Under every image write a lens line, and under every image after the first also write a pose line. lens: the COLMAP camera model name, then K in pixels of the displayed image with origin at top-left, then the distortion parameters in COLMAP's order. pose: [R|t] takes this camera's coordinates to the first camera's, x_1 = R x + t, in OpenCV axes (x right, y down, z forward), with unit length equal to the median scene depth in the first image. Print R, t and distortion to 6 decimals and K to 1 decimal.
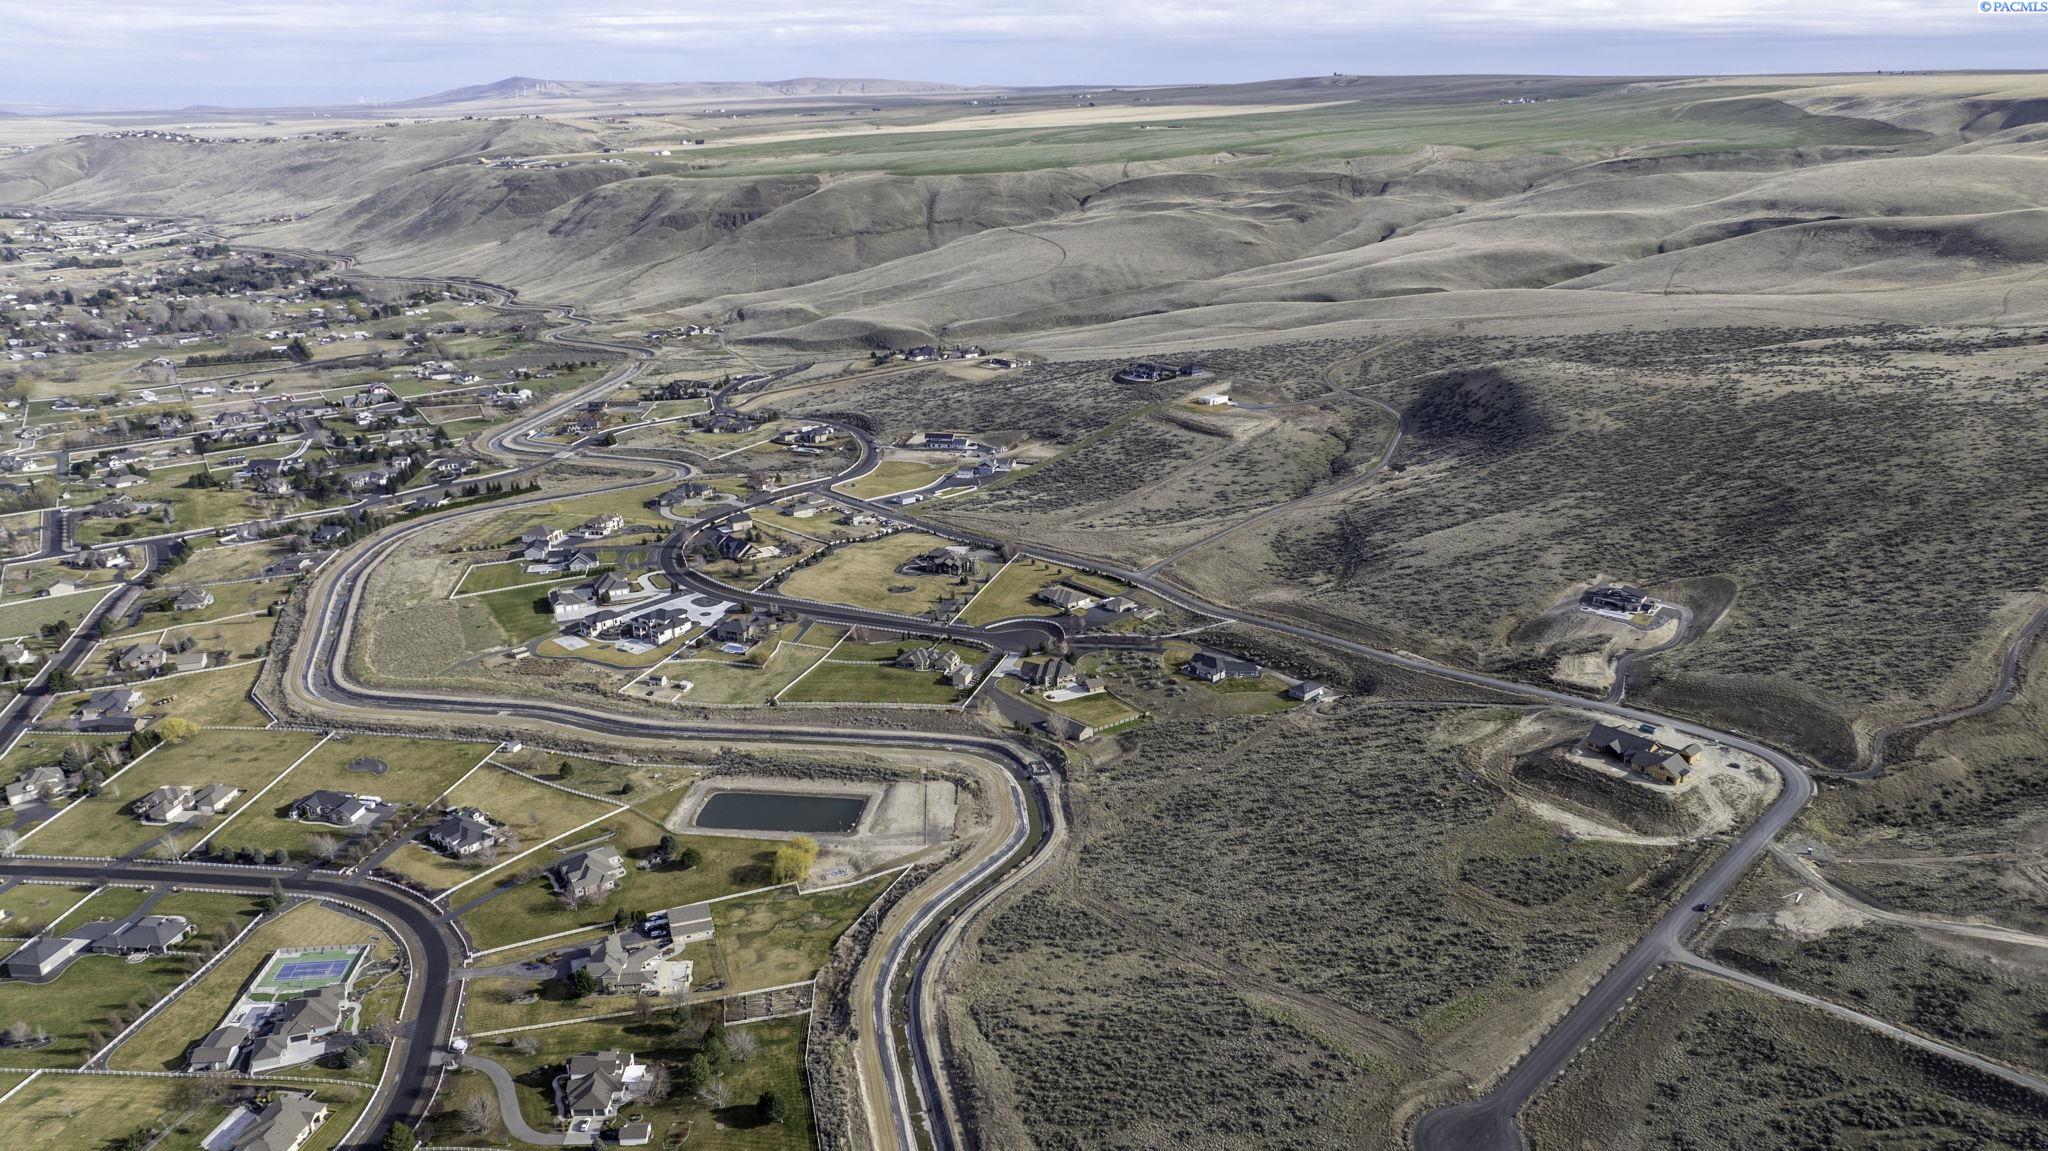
lens RADIAL K [[1447.7, 0, 1019.8], [0, 1447.7, 574.8], [0, 0, 1]] dist [-0.036664, 0.039936]
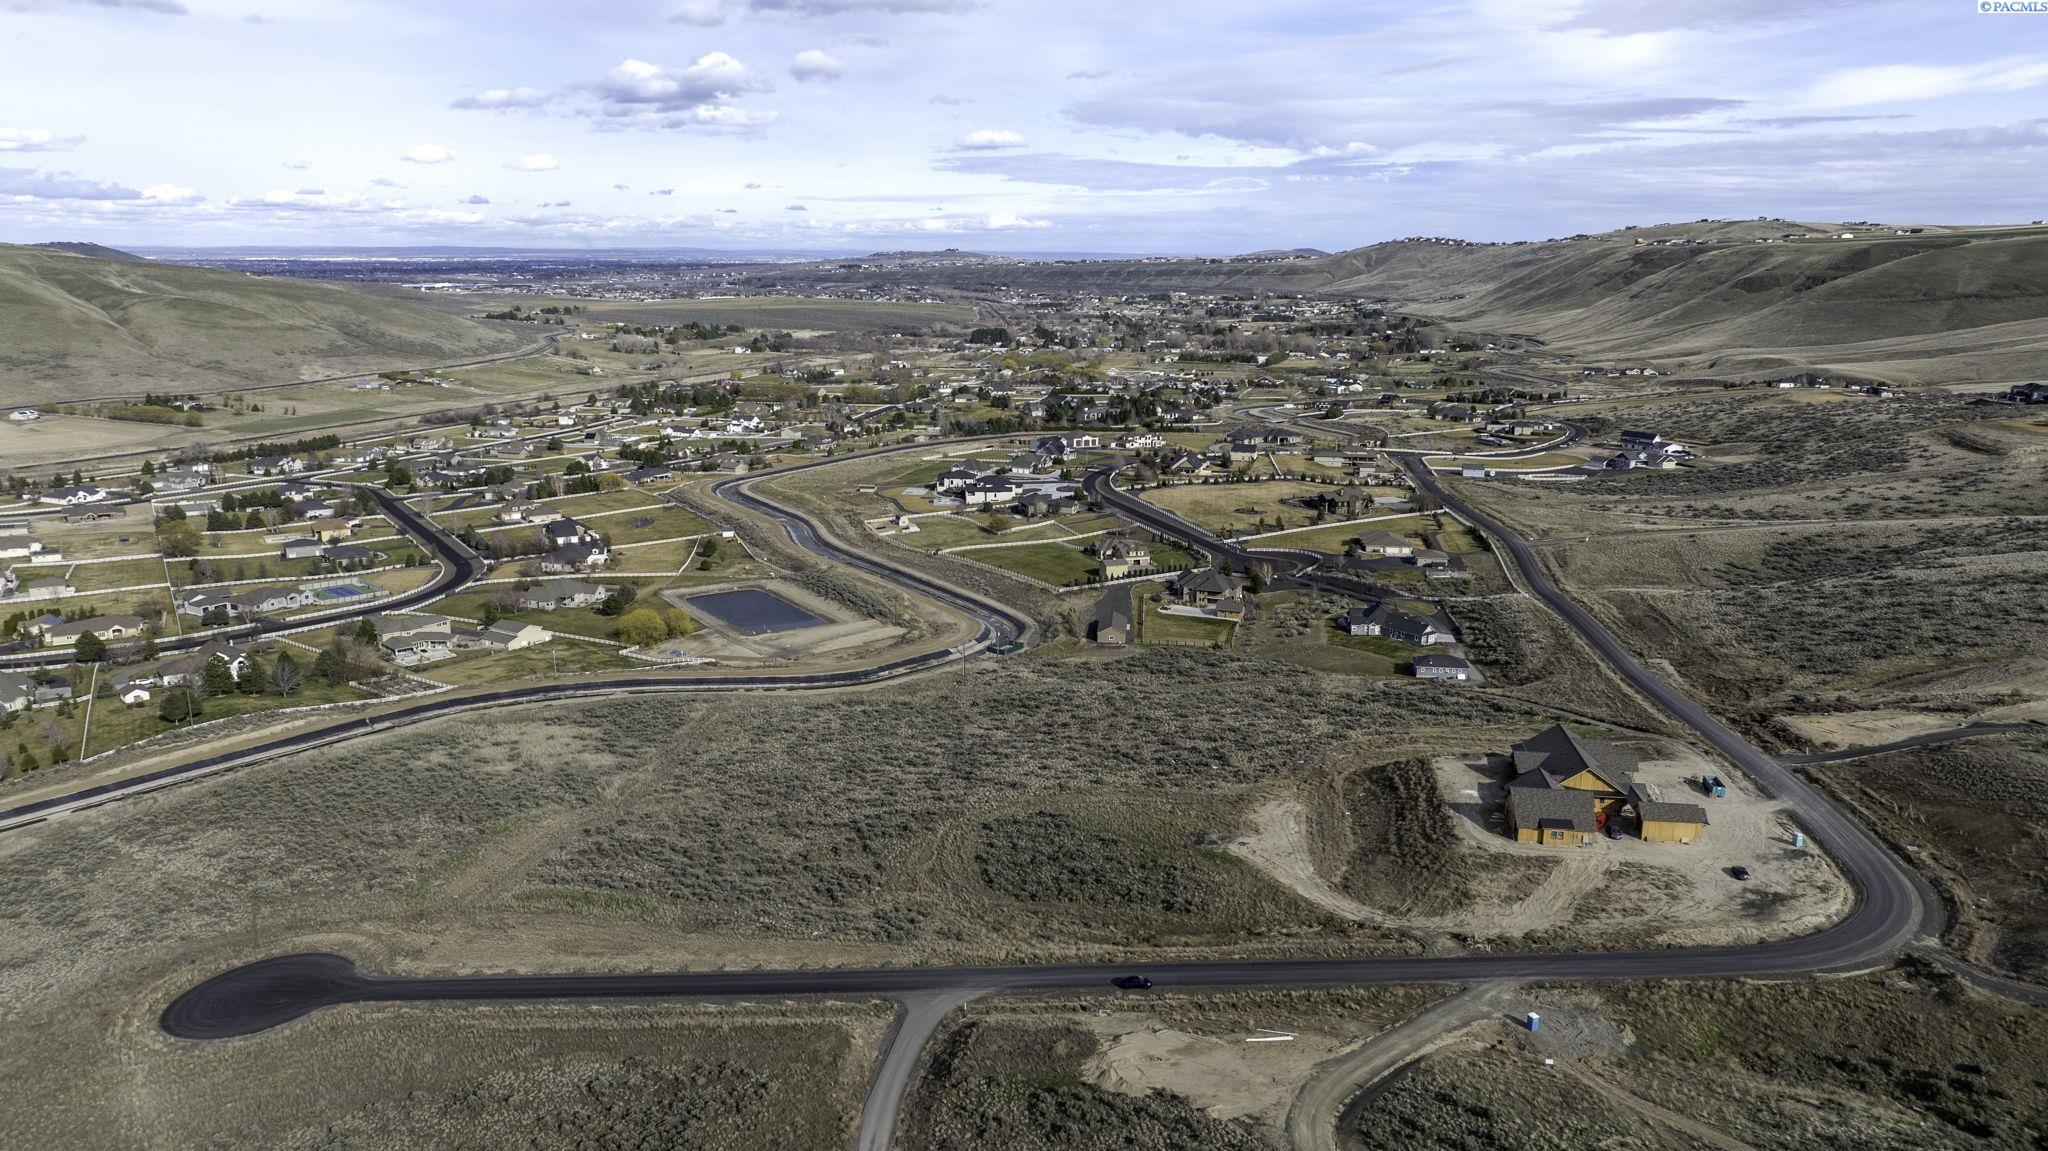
lens RADIAL K [[1447.7, 0, 1027.1], [0, 1447.7, 629.3], [0, 0, 1]] dist [-0.036664, 0.039936]
pose [[0.634302, 0.202611, -0.746063, 0.629870], [-0.254594, 0.965959, 0.045873, 0.094941], [0.729961, 0.160846, 0.664293, 0.550231]]
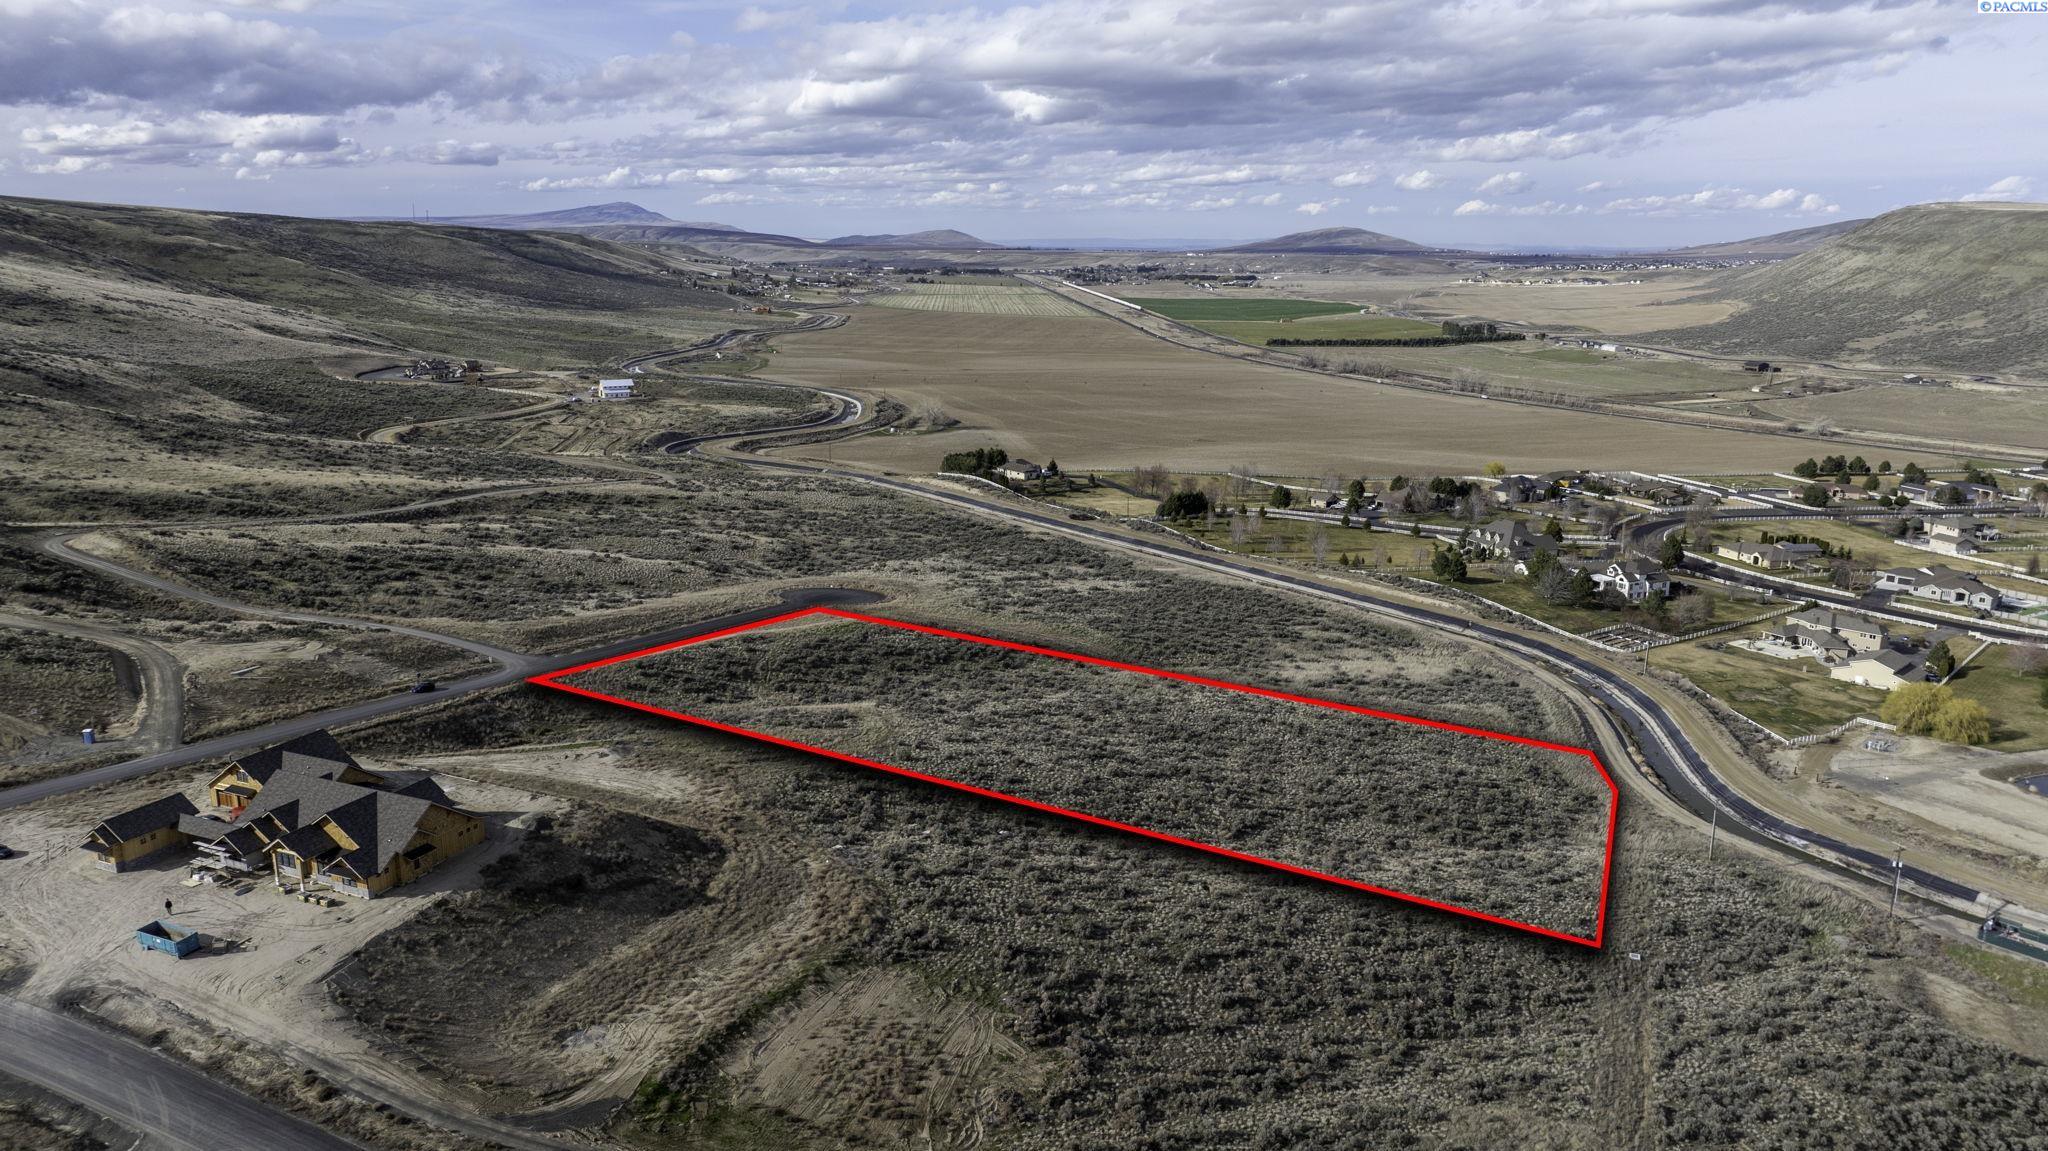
lens RADIAL K [[1447.7, 0, 1022.4], [0, 1447.7, 595.8], [0, 0, 1]] dist [-0.036664, 0.039936]
pose [[-0.913627, 0.089976, -0.396472, 0.399205], [-0.137516, 0.849328, 0.509638, -0.088581], [0.382590, 0.520140, -0.763596, 1.226450]]
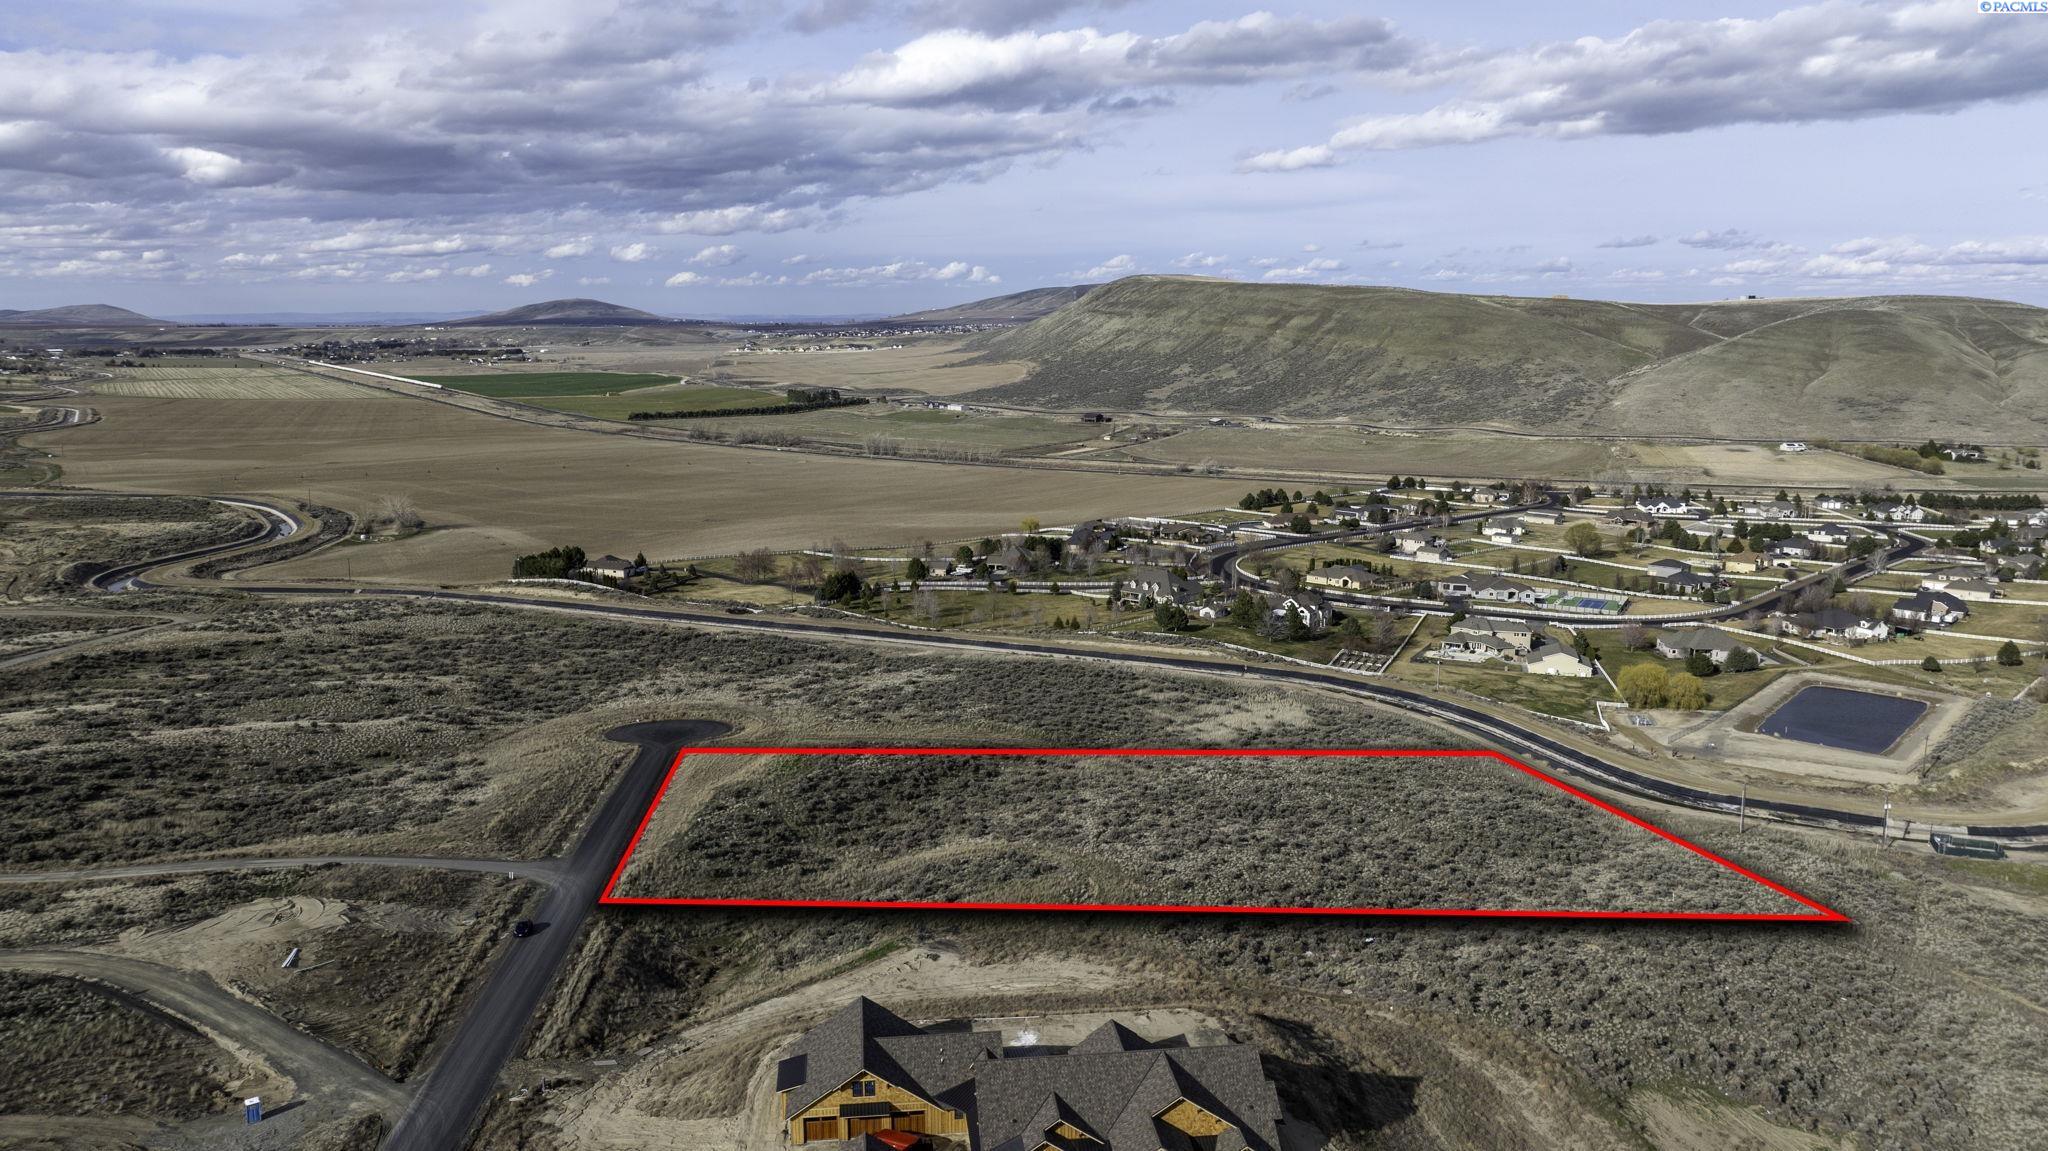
lens RADIAL K [[1447.7, 0, 1025.3], [0, 1447.7, 587.7], [0, 0, 1]] dist [-0.036664, 0.039936]
pose [[-0.587251, 0.150448, -0.795299, 0.575758], [-0.258612, 0.896194, 0.360495, -0.026063], [0.766978, 0.417375, -0.487383, 1.041189]]
